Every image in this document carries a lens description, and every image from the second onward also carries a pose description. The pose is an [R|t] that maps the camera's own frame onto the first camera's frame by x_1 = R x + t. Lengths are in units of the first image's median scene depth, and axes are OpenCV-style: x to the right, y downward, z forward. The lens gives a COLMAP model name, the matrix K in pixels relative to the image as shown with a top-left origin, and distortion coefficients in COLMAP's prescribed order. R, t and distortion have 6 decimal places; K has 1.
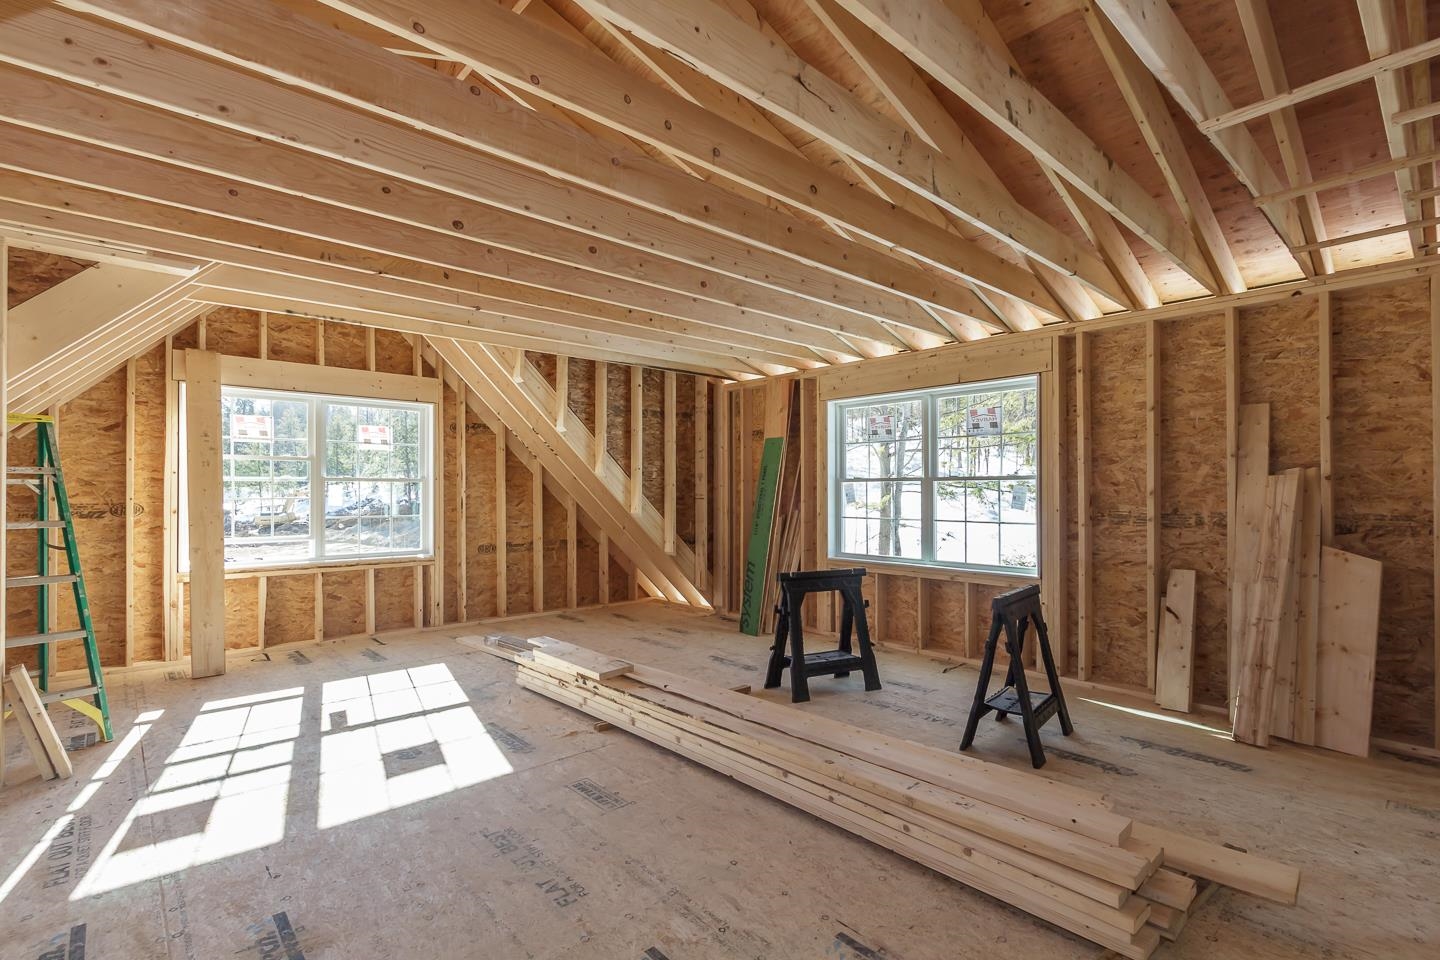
lens RADIAL K [[676.0, 0, 671.1], [0, 676.0, 490.3], [0, 0, 1]] dist [0.023376, 0.000023]
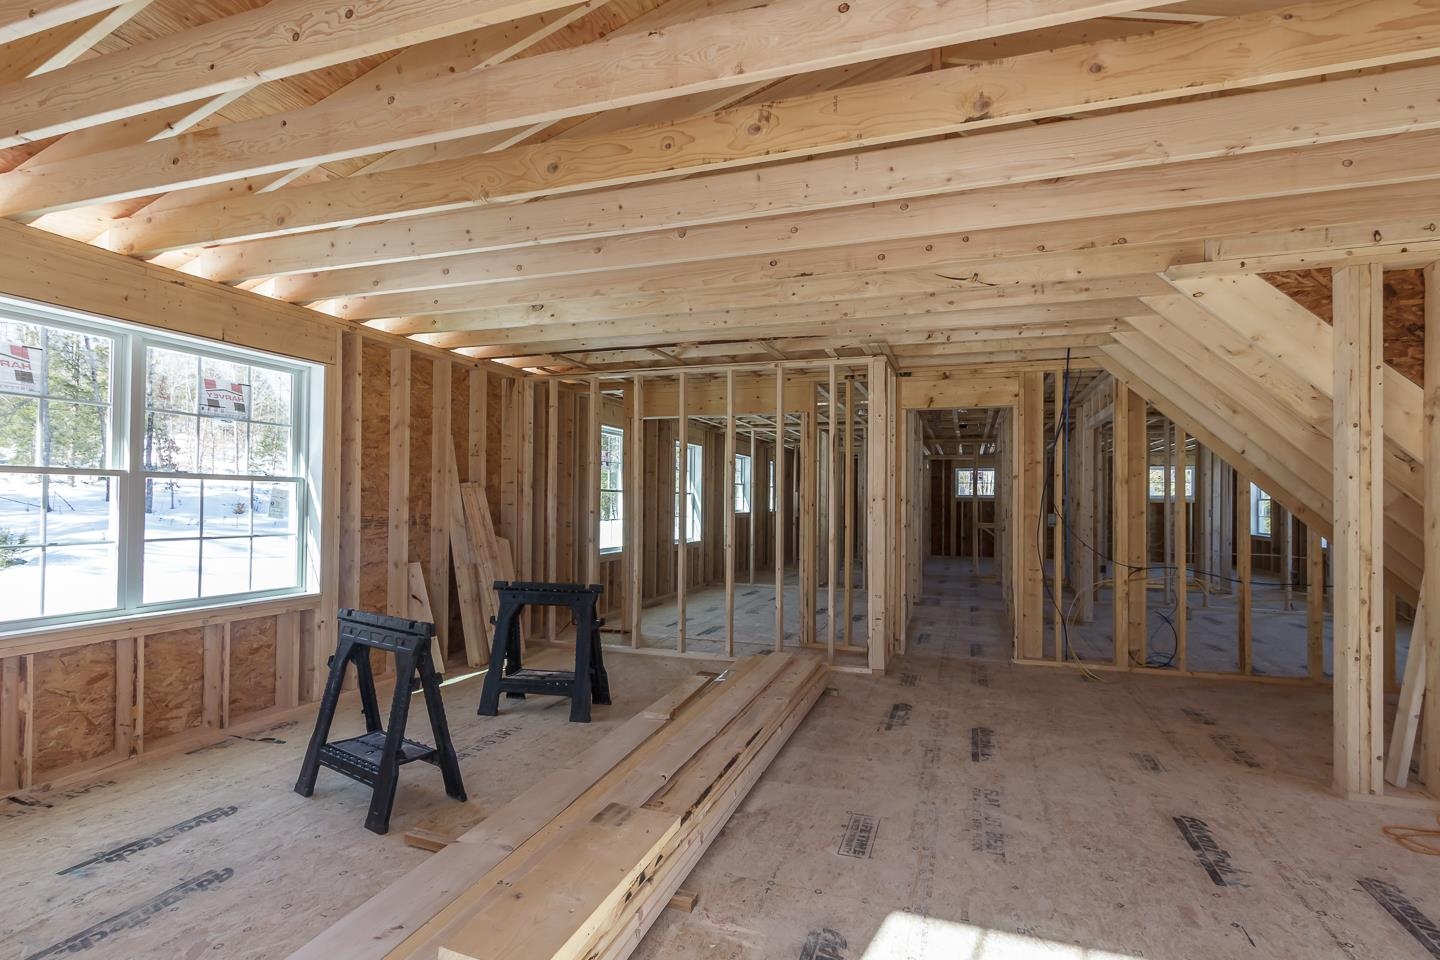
lens RADIAL K [[685.0, 0, 720.9], [0, 685.0, 494.9], [0, 0, 1]] dist [0.000152, -0.000135]
pose [[-0.519650, 0.005992, 0.854358, -0.515467], [-0.009573, 0.999872, -0.012835, 0.006590], [-0.854326, -0.014848, -0.519526, 1.064803]]
